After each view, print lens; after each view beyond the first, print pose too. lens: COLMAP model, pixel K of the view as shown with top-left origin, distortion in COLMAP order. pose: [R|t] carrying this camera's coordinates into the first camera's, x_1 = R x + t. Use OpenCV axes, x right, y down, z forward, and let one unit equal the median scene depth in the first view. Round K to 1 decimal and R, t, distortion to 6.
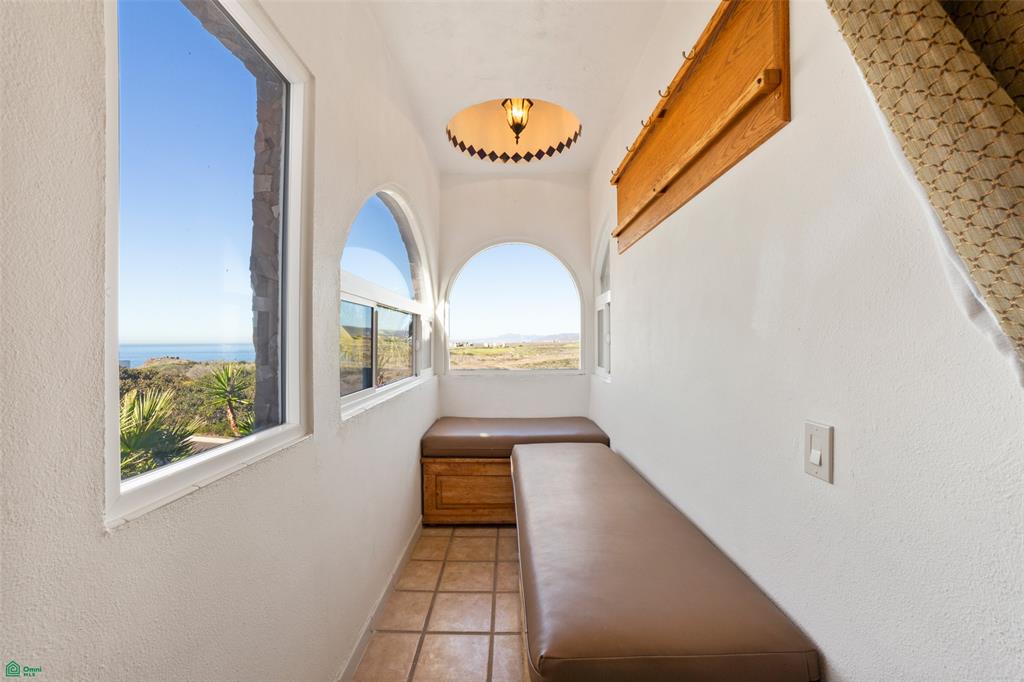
lens RADIAL K [[410.5, 0, 509.0], [0, 410.5, 342.3], [0, 0, 1]] dist [-0.088142, 0.036958]
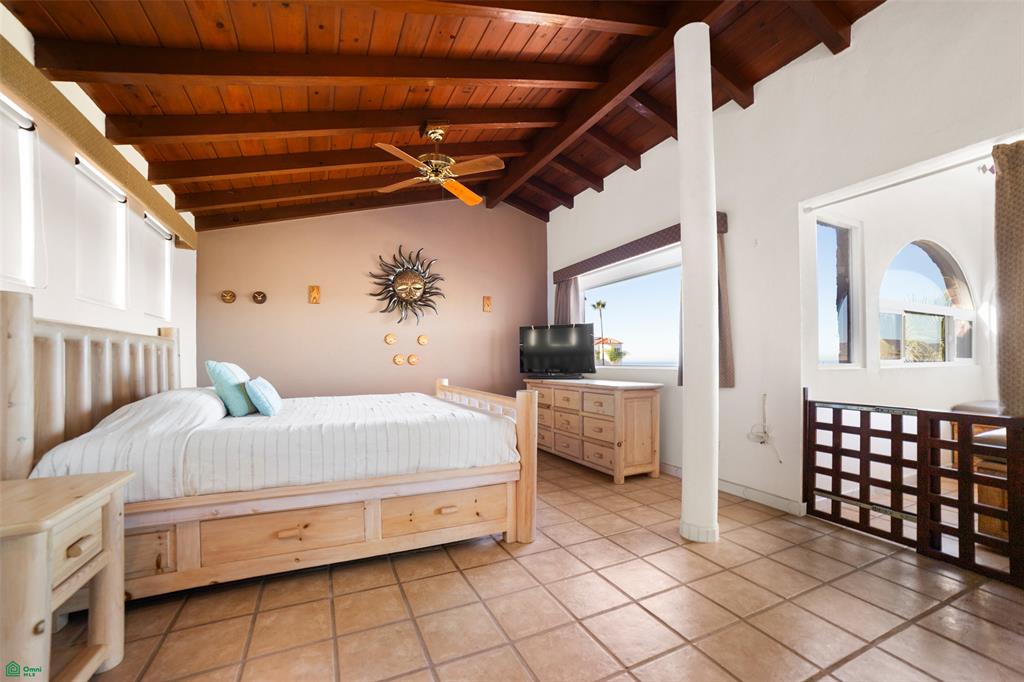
lens RADIAL K [[410.5, 0, 509.0], [0, 410.5, 342.3], [0, 0, 1]] dist [-0.088142, 0.036958]
pose [[0.424017, -0.033681, -0.905028, 0.319224], [-0.009774, 0.999080, -0.041760, 0.086863], [0.905602, 0.026553, 0.423297, -0.850861]]
